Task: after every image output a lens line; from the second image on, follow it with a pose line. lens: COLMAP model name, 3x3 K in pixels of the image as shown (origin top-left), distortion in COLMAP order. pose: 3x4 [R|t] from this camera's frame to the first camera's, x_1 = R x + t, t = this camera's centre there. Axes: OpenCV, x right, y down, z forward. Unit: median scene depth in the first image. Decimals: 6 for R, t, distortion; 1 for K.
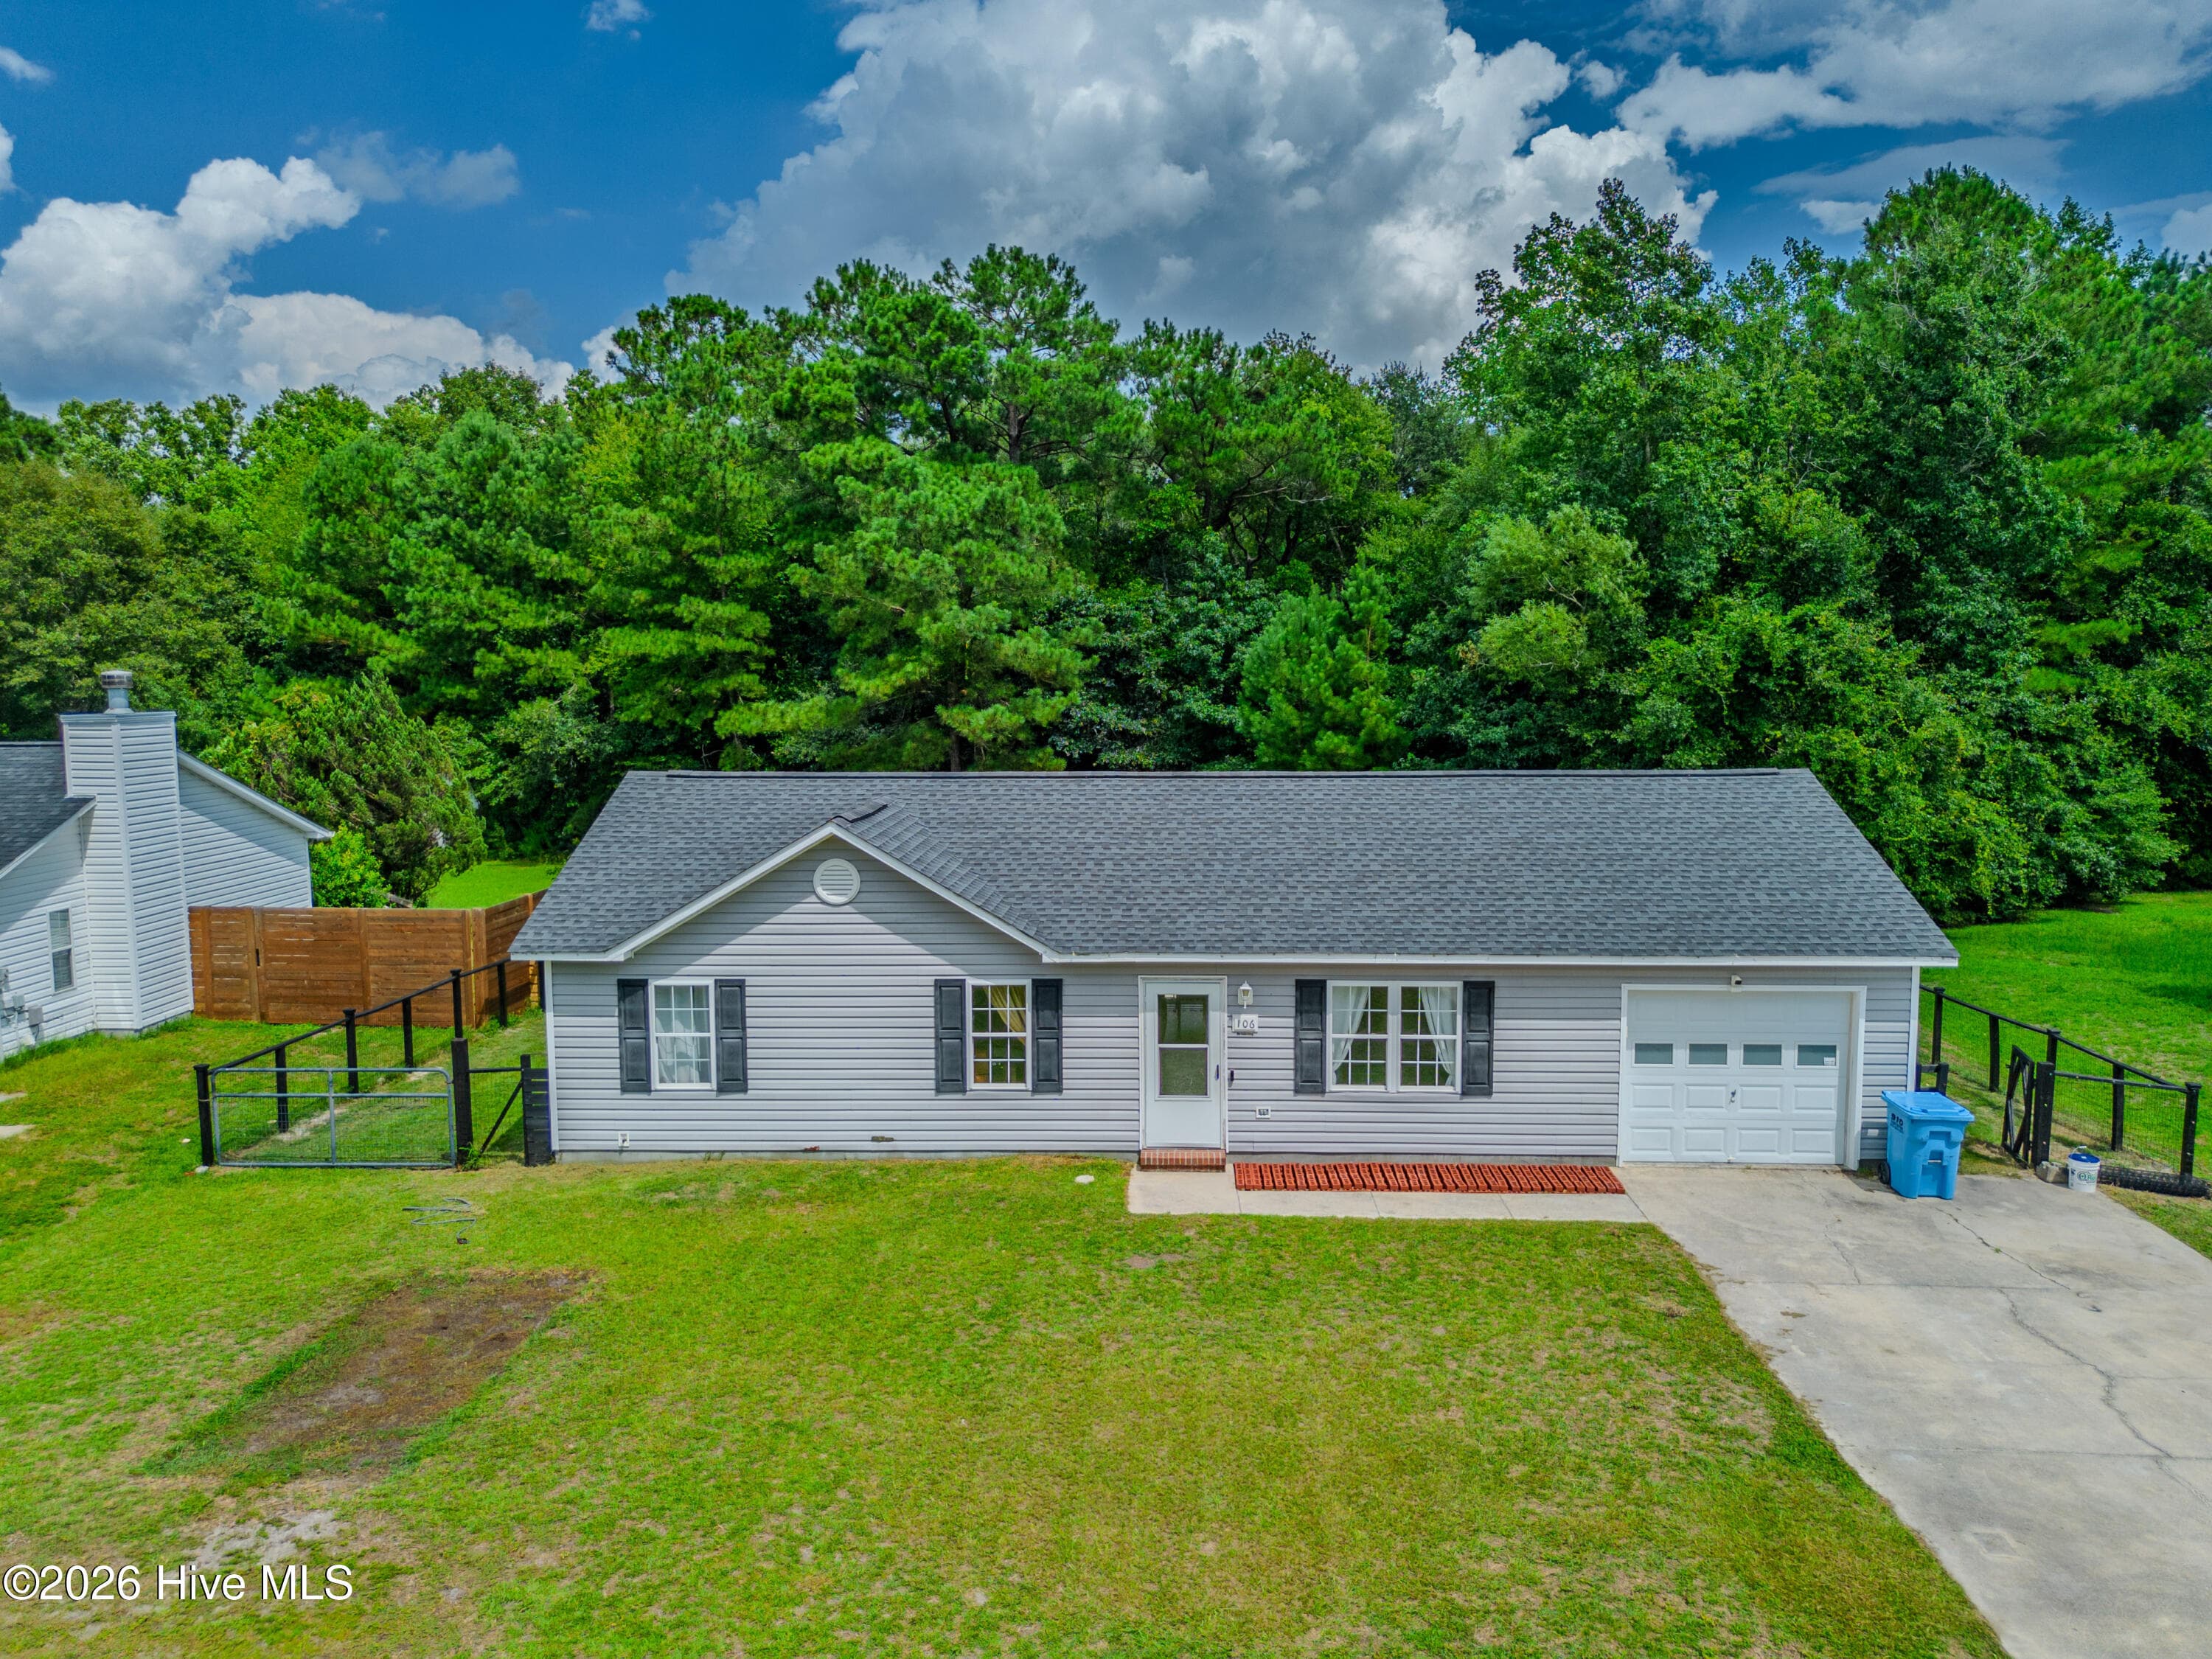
lens RADIAL K [[1595.4, 0, 1106.0], [0, 1595.4, 829.5], [0, 0, 1]] dist [0.100541, -0.119590]
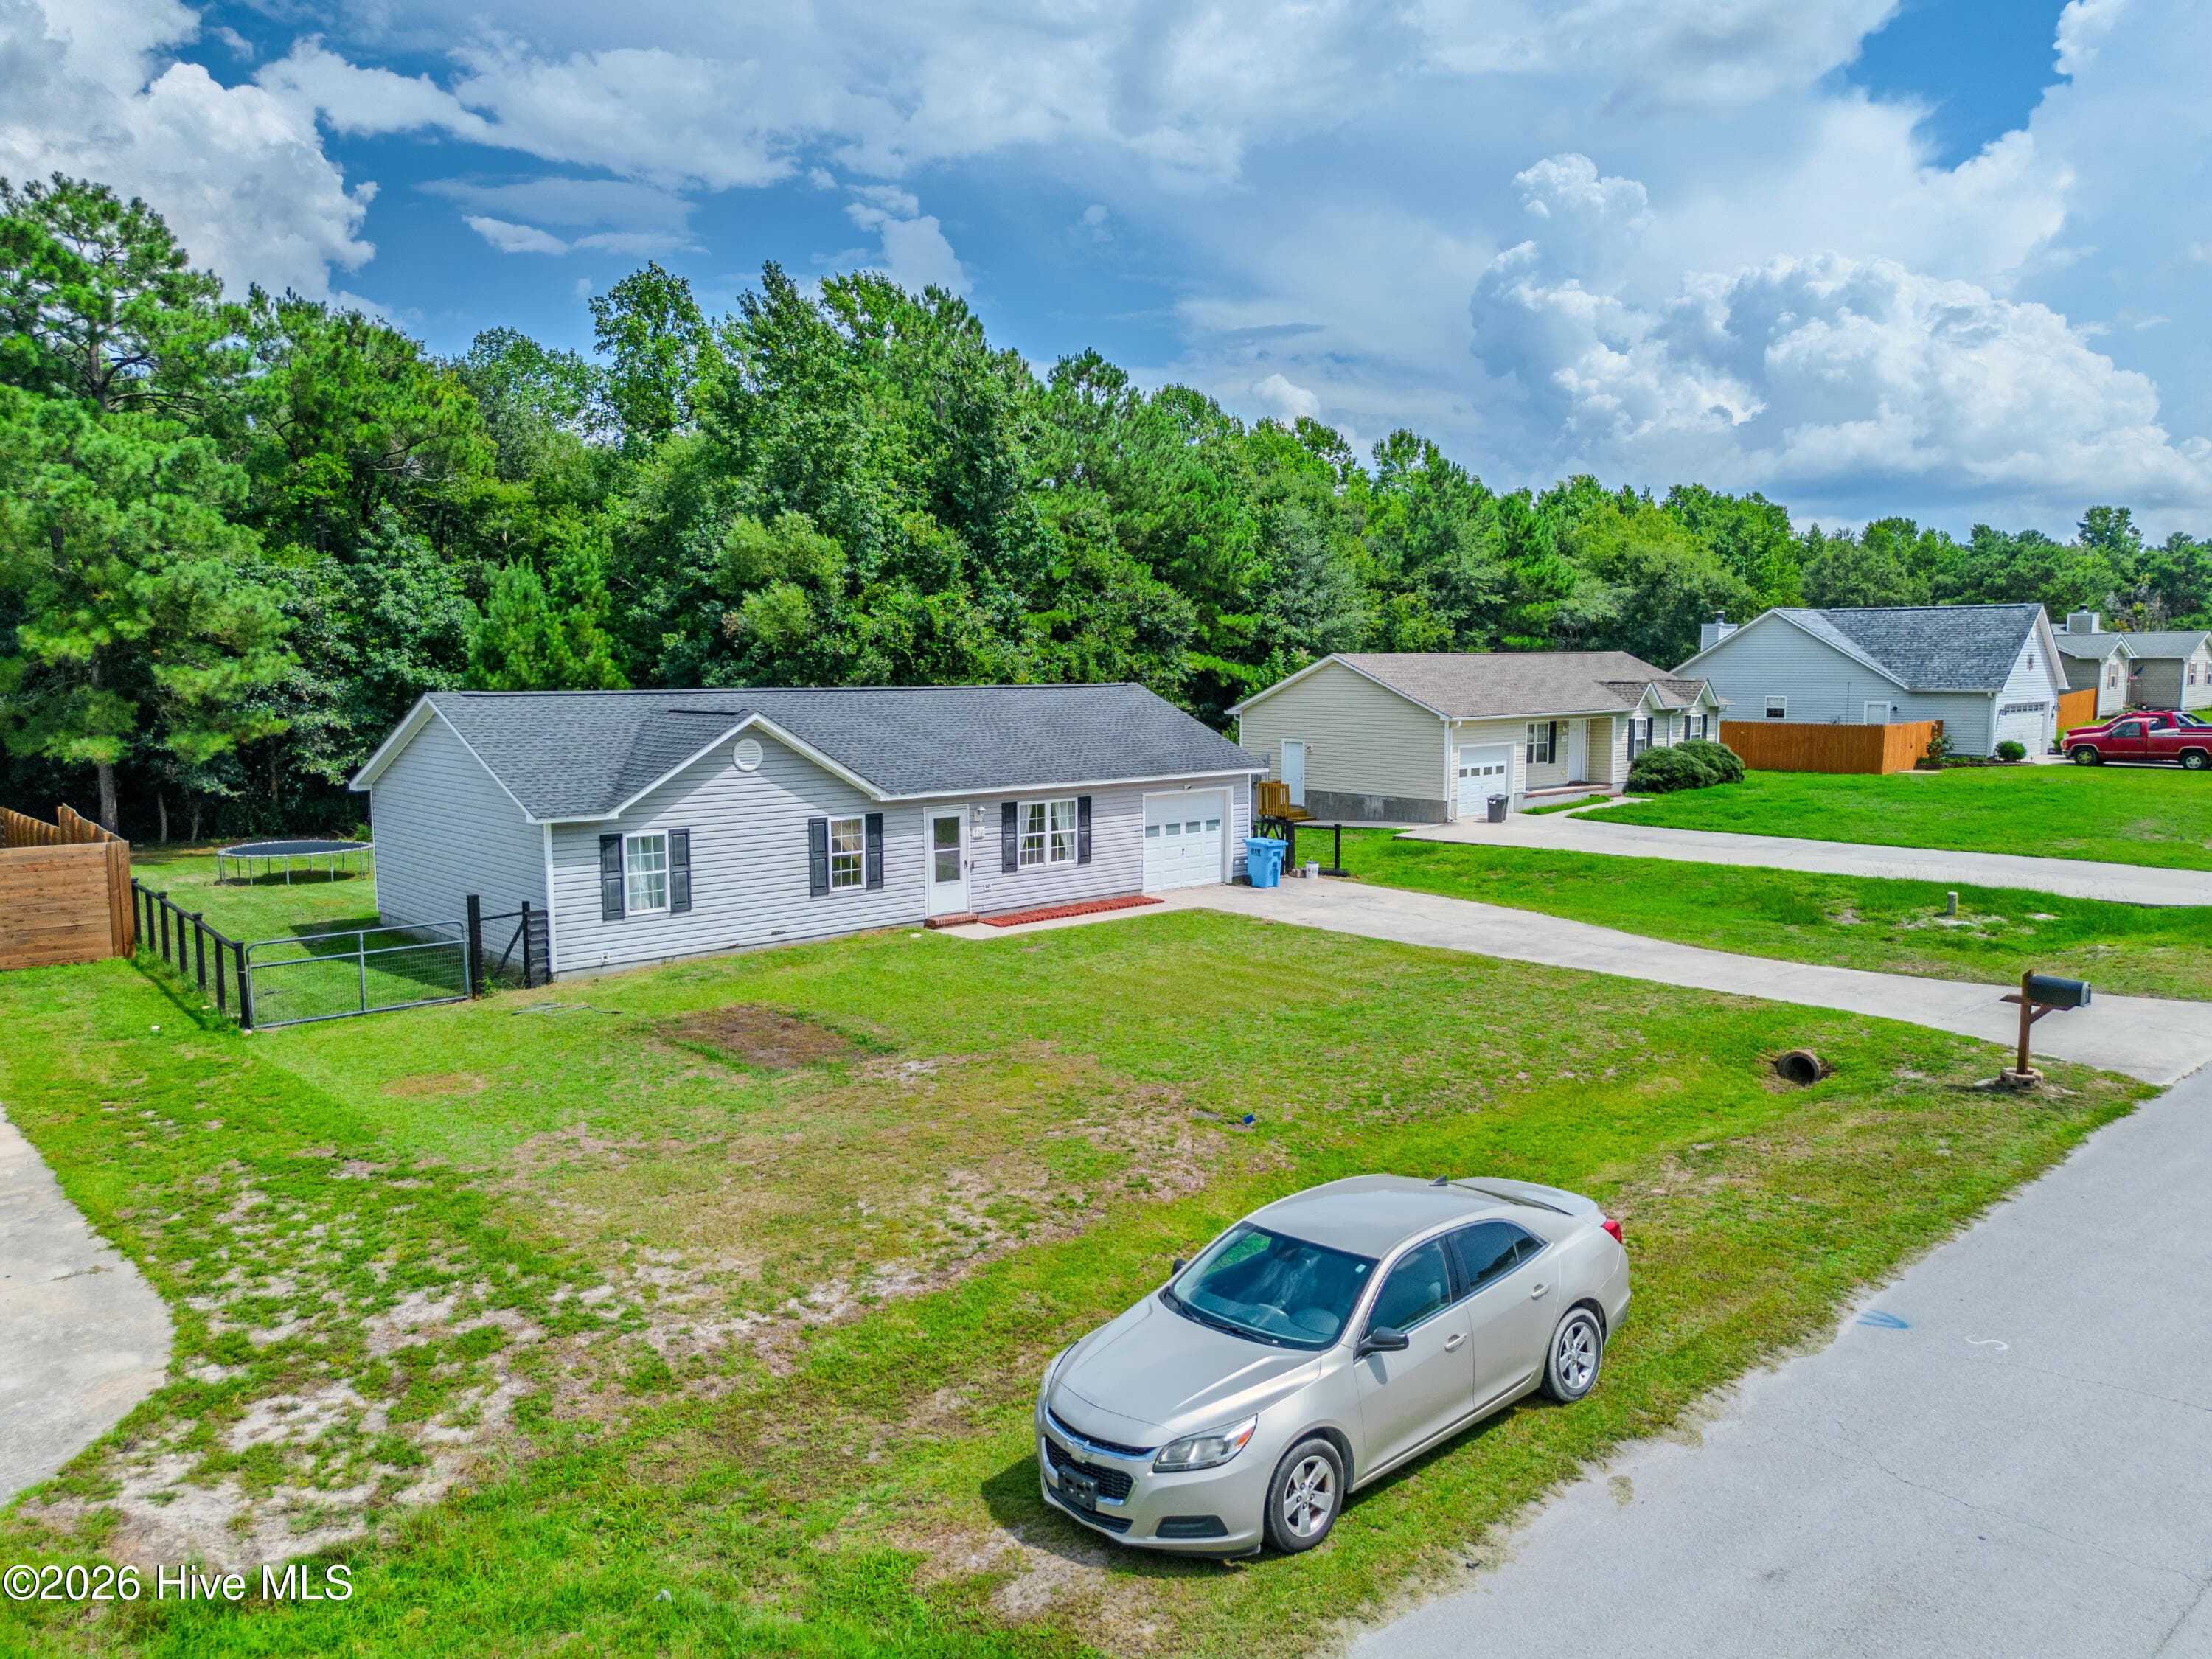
lens RADIAL K [[1548.7, 0, 1122.3], [0, 1548.7, 832.6], [0, 0, 1]] dist [0.076925, -0.068637]
pose [[0.712549, -0.075456, 0.697553, -0.897152], [0.069283, 0.996908, 0.037066, 0.072927], [-0.698193, 0.021917, 0.715574, -0.224262]]
